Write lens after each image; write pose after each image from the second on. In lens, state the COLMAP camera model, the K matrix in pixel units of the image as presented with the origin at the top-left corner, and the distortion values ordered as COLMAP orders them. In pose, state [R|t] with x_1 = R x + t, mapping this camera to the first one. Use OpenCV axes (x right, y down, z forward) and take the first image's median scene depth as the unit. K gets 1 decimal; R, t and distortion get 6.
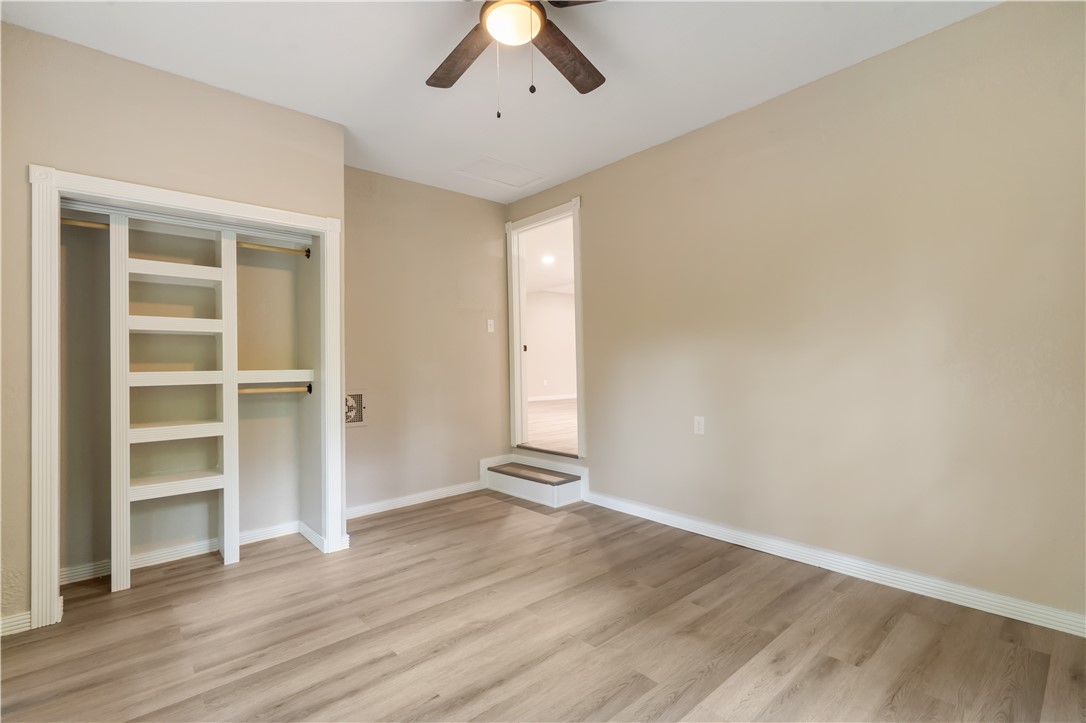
lens RADIAL K [[495.6, 0, 543.5], [0, 495.6, 365.1], [0, 0, 1]] dist [-0.003983, 0.000435]
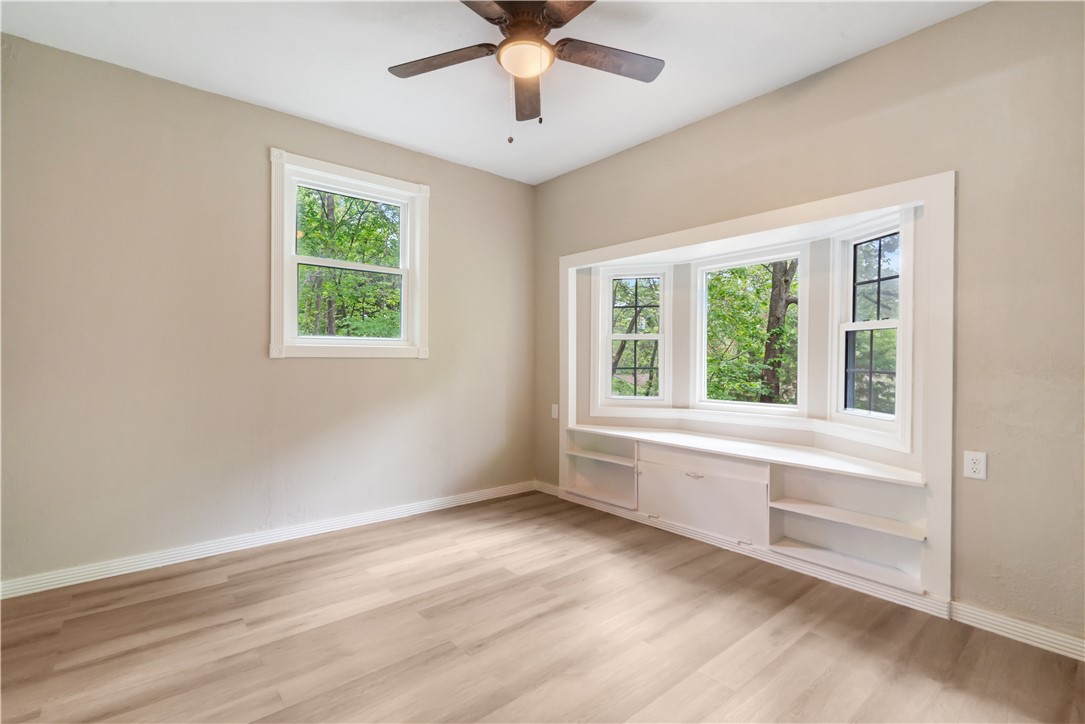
lens RADIAL K [[495.2, 0, 543.0], [0, 495.2, 365.6], [0, 0, 1]] dist [-0.003983, 0.000435]
pose [[-0.999731, 0.009186, 0.021278, -0.118925], [0.009126, 0.999954, -0.002914, 0.007942], [-0.021304, -0.002719, -0.999769, 2.092846]]
